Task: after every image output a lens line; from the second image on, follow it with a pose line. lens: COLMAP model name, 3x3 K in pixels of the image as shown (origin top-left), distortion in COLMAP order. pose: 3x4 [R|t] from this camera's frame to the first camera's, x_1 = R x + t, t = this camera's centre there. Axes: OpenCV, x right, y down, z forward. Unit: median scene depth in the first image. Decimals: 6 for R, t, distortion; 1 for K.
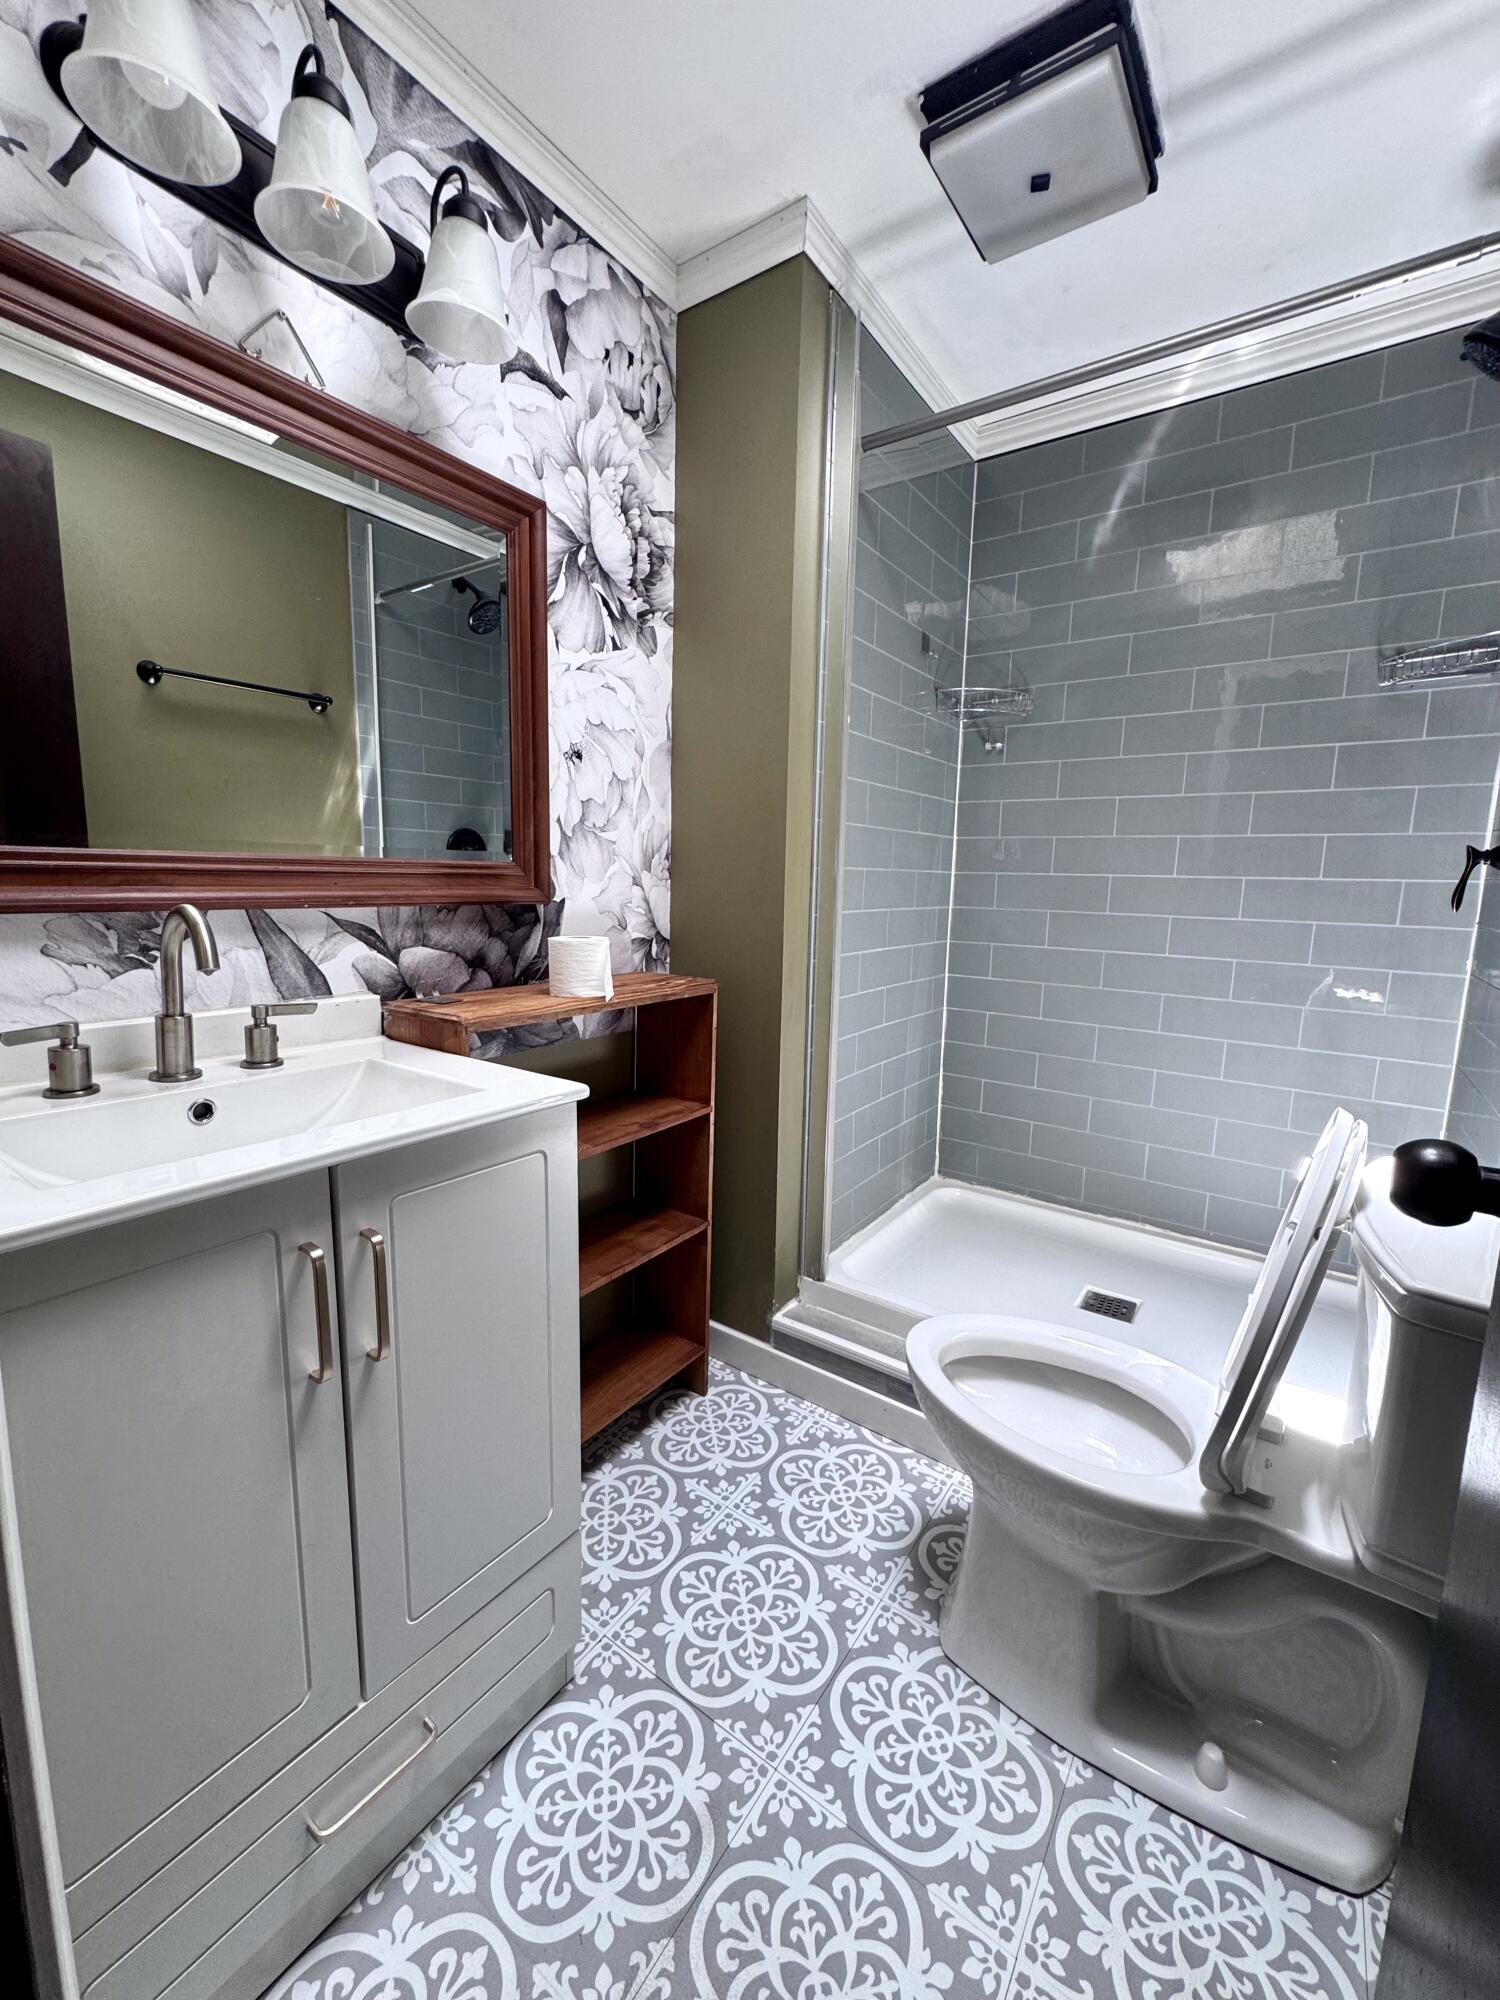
lens RADIAL K [[801.3, 0, 748.2], [0, 801.3, 998.4], [0, 0, 1]] dist [-0.002627, 0.000130]
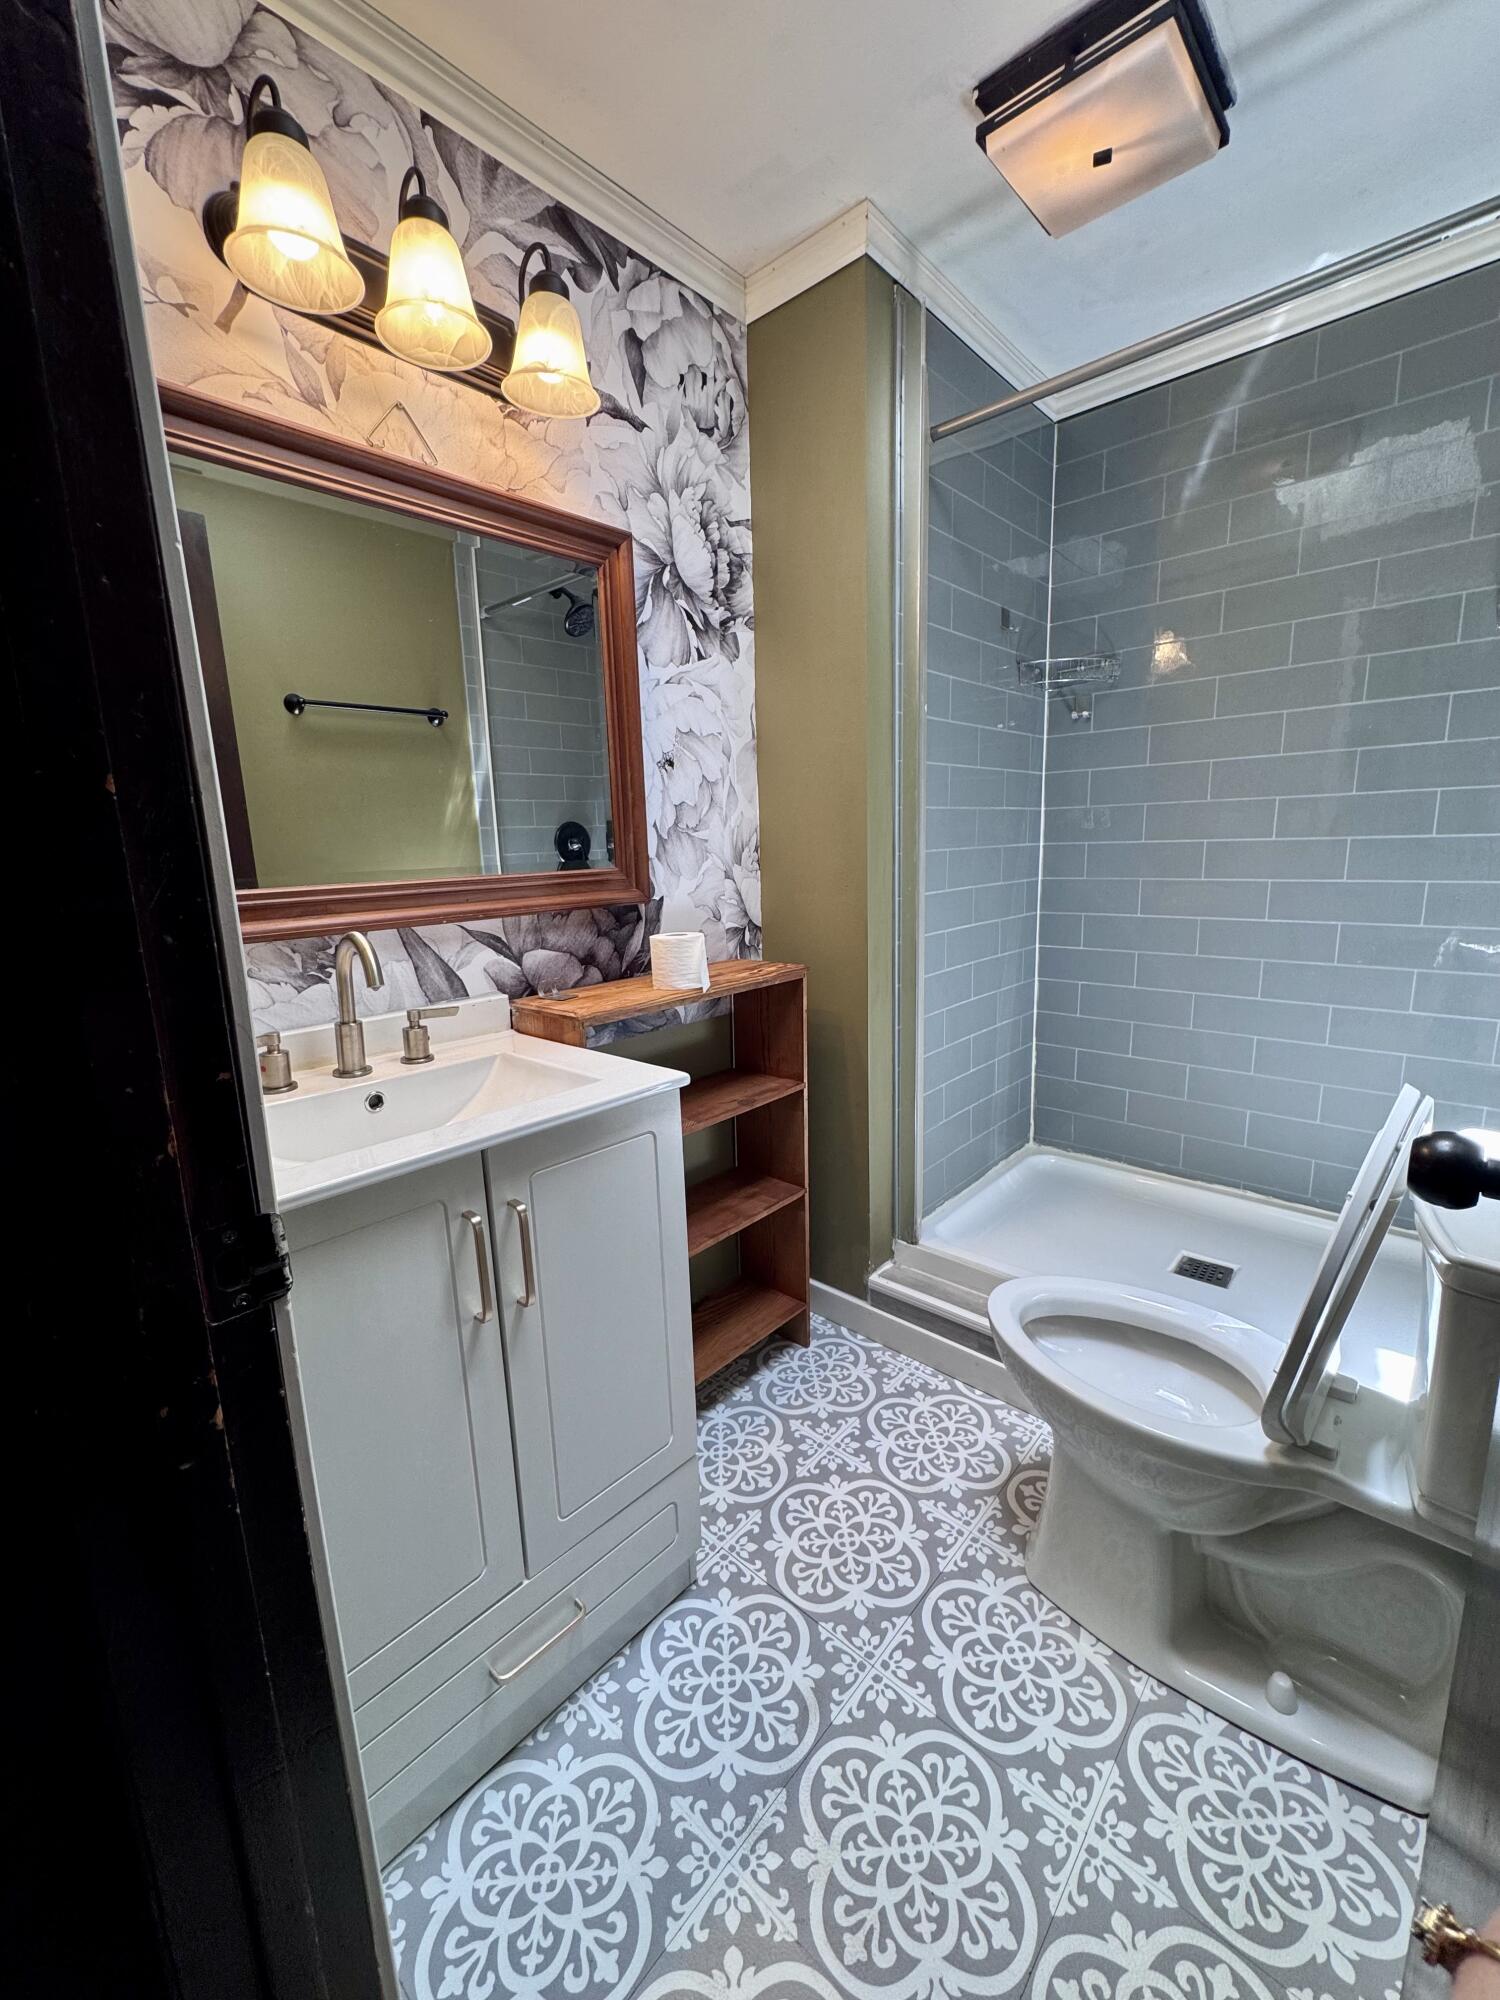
lens RADIAL K [[801.3, 0, 748.2], [0, 801.3, 998.4], [0, 0, 1]] dist [-0.002627, 0.000130]
pose [[0.991367, -0.029590, -0.127737, 0.026704], [0.035173, 0.998512, 0.041673, -0.035070], [0.126314, -0.045806, 0.990932, -0.092879]]
